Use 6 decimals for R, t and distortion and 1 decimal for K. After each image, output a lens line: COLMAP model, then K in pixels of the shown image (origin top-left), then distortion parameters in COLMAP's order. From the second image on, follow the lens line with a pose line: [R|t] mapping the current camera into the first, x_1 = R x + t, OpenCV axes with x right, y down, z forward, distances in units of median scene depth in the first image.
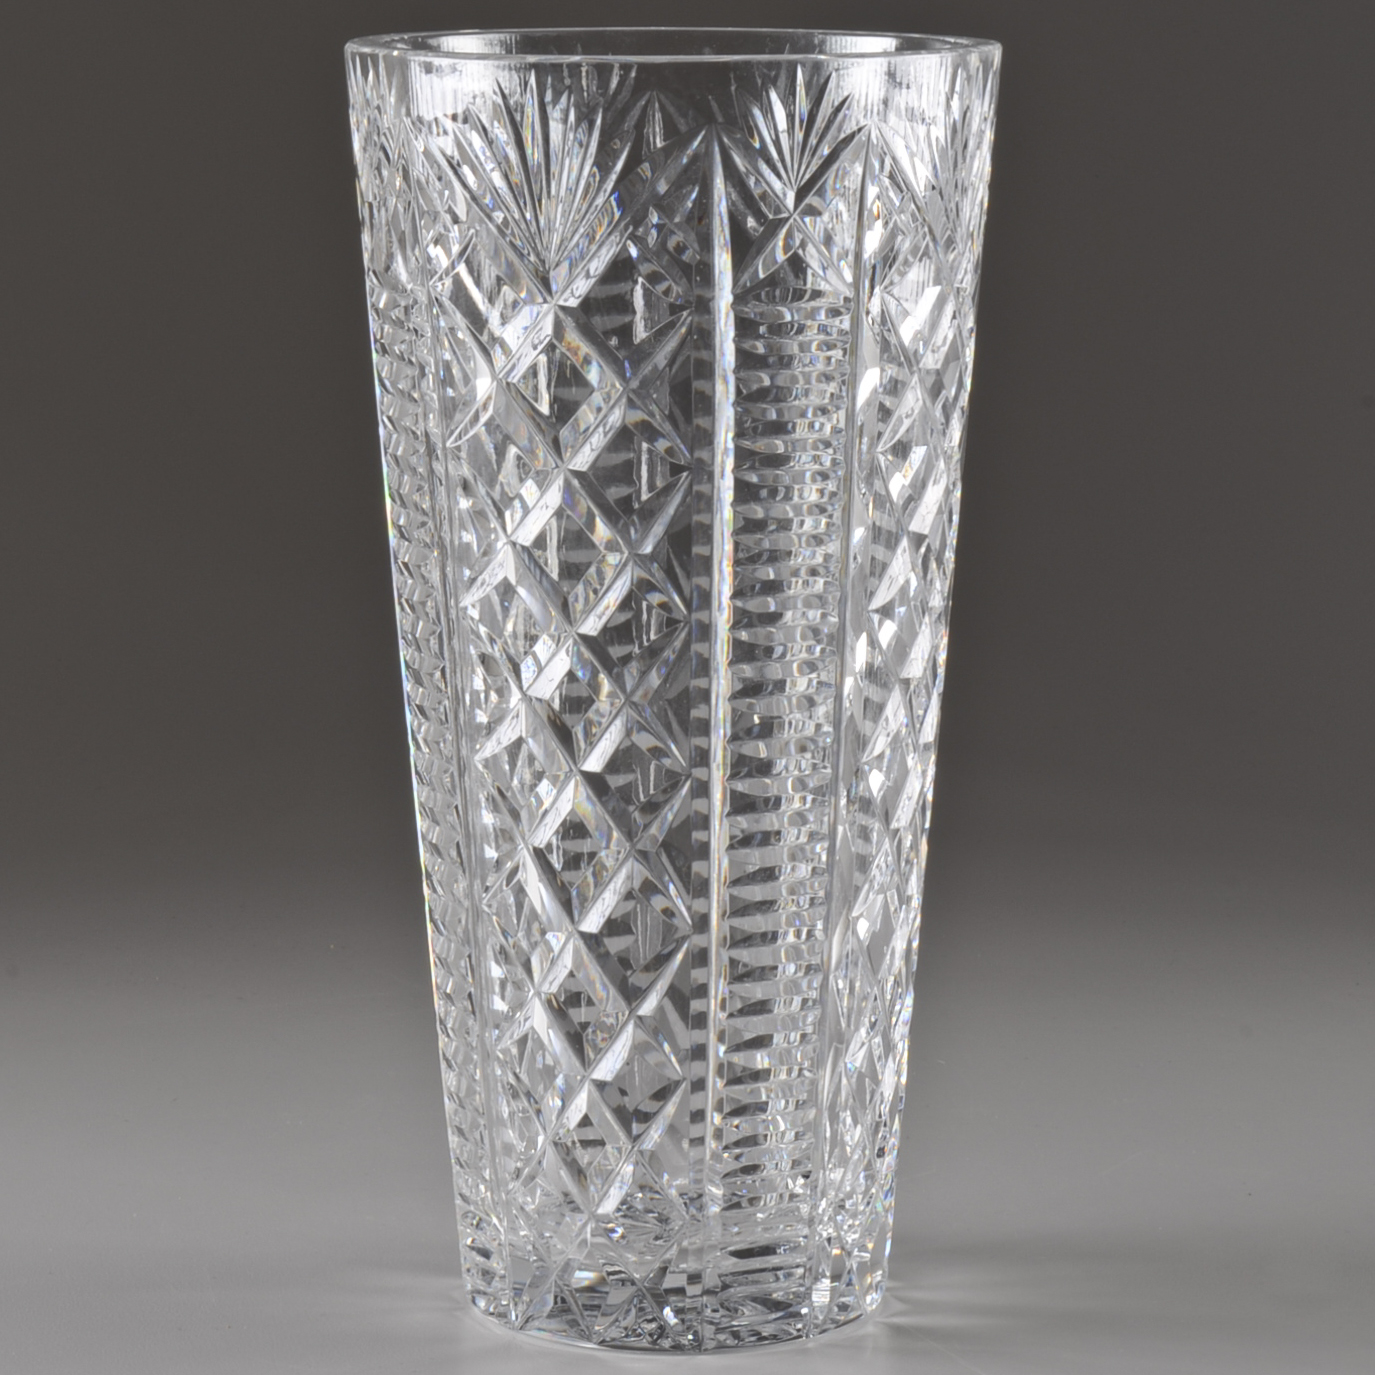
lens RADIAL K [[4416.0, 0, 687.5], [0, 4416.0, 687.5], [0, 0, 1]] dist [-0.003114, -0.451649]
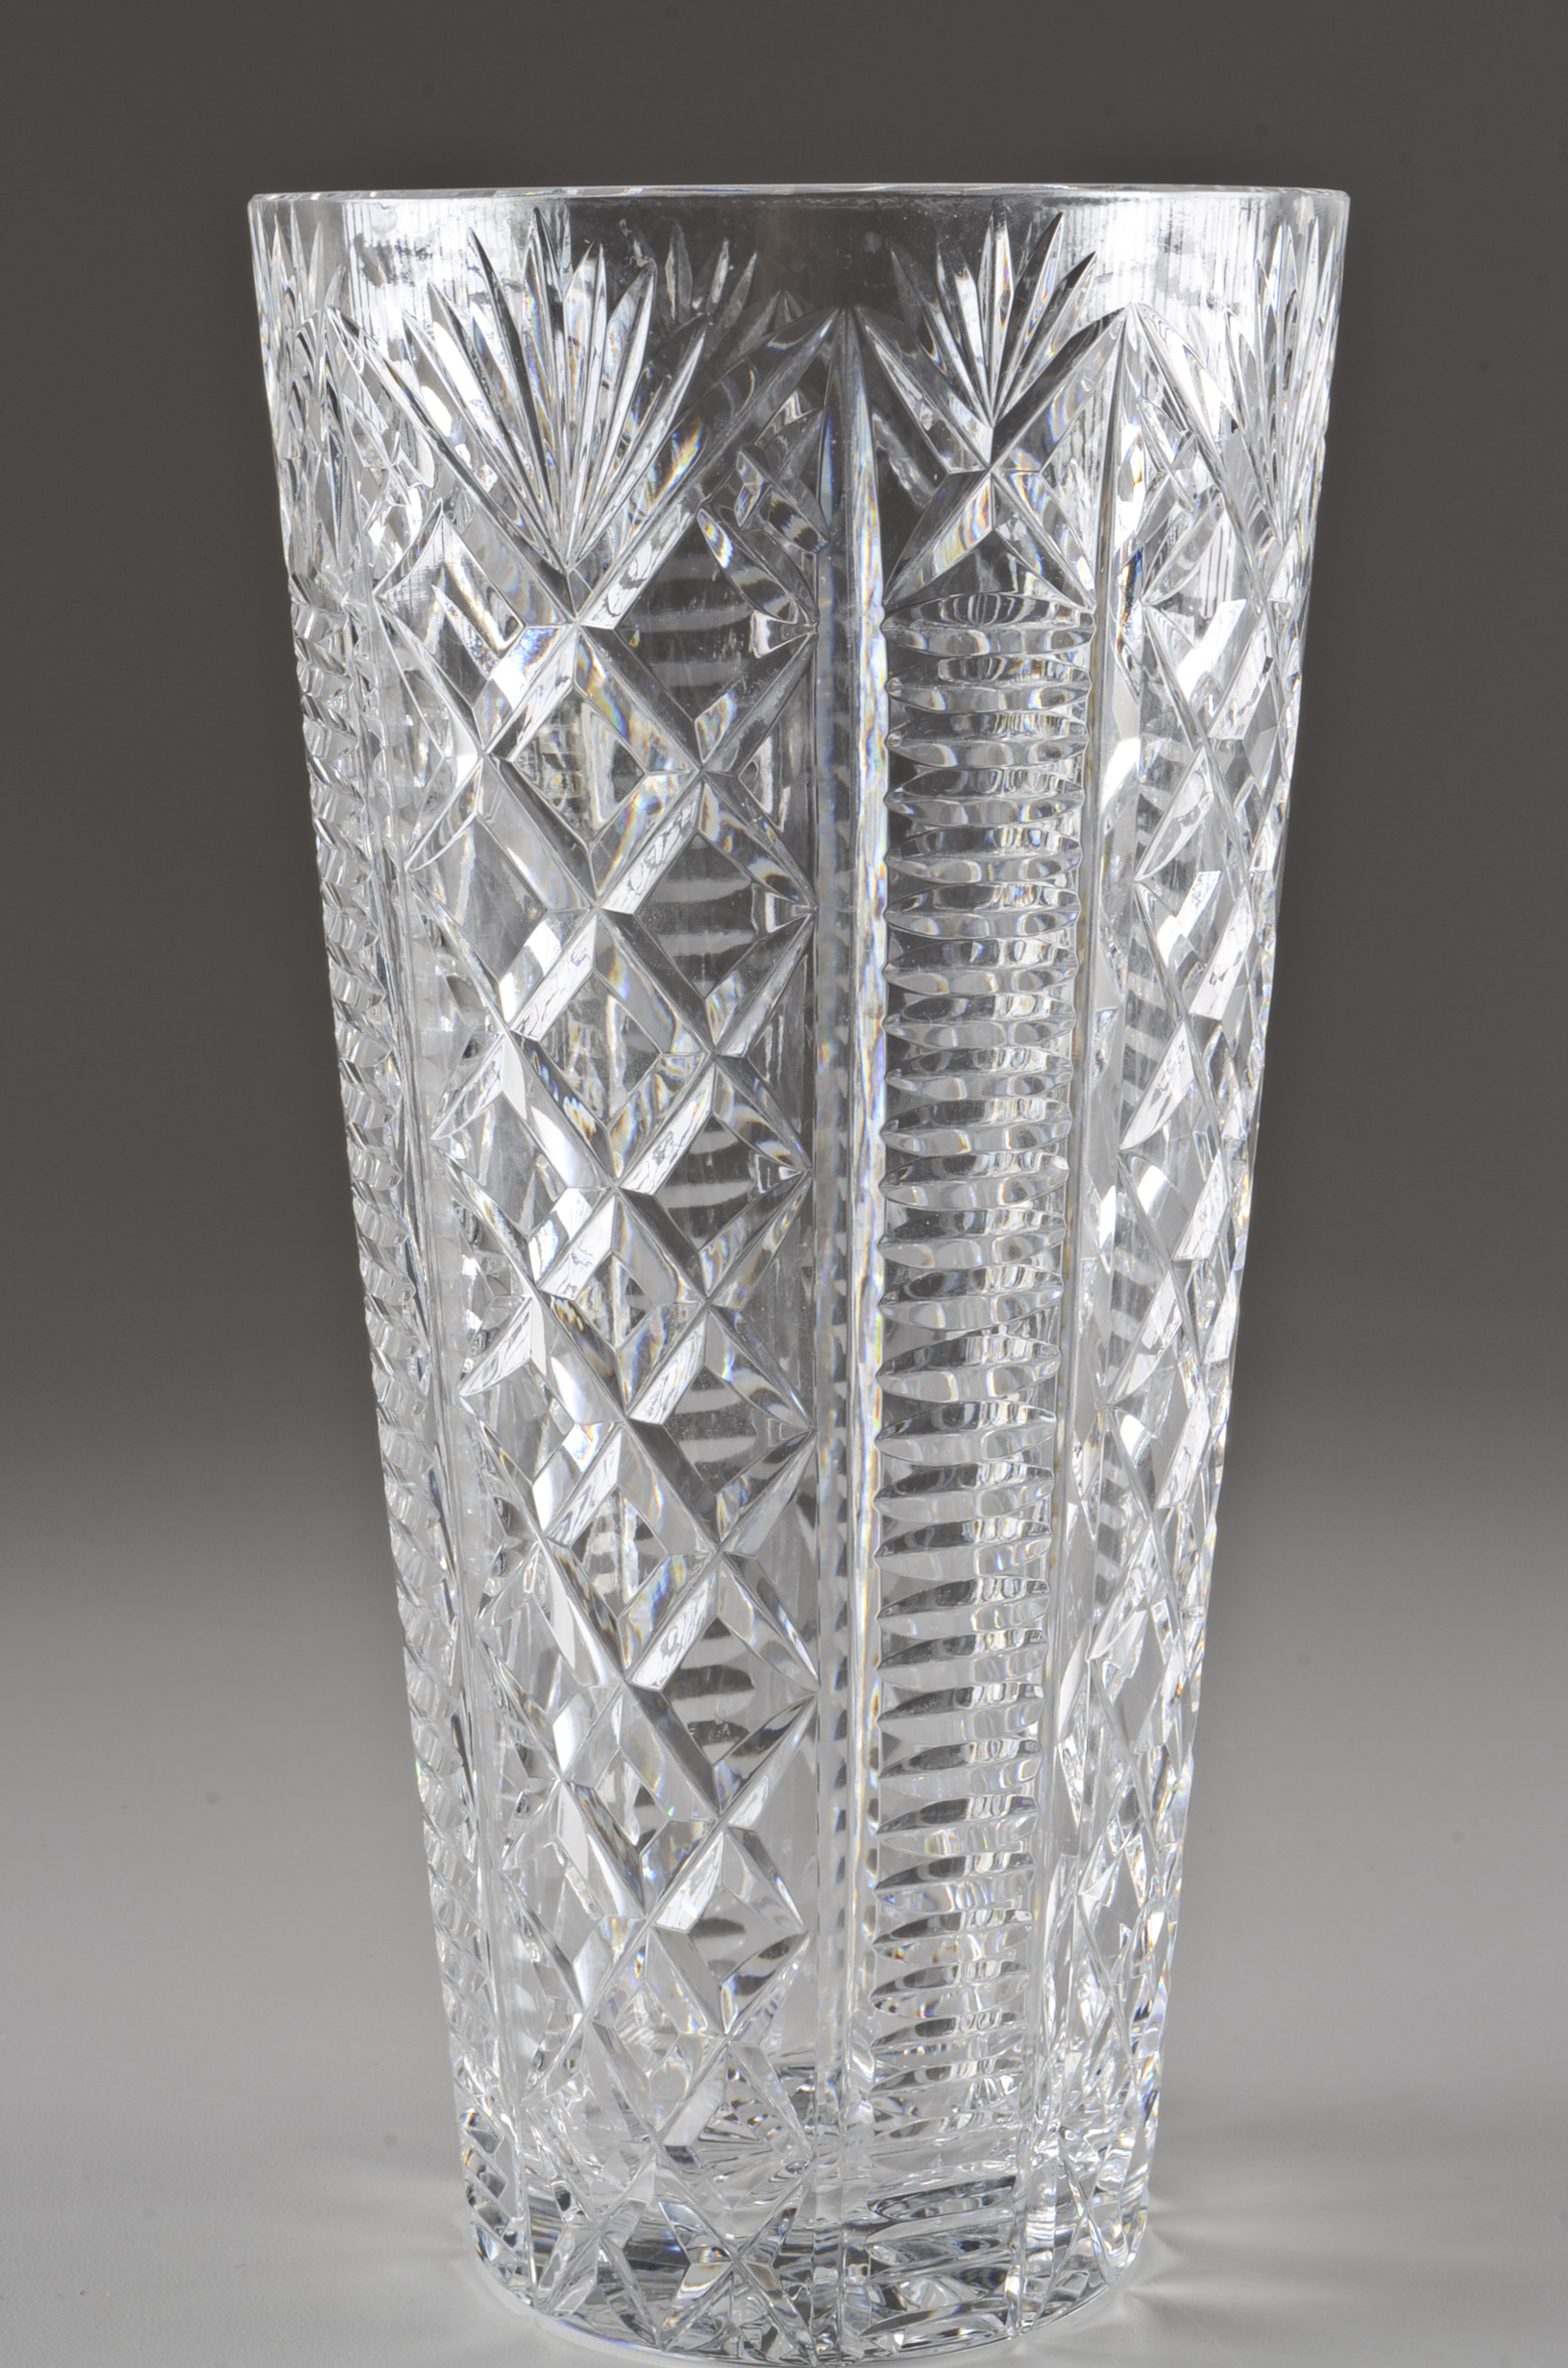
lens RADIAL K [[4128.3, 0, 784.0], [0, 4128.3, 1184.0], [0, 0, 1]] dist [-0.013827, 0.025749]
pose [[0.998858, 0.003683, -0.047632, 0.022201], [-0.002625, 0.999749, 0.022256, -0.024806], [0.047702, -0.022105, 0.998617, 0.443159]]
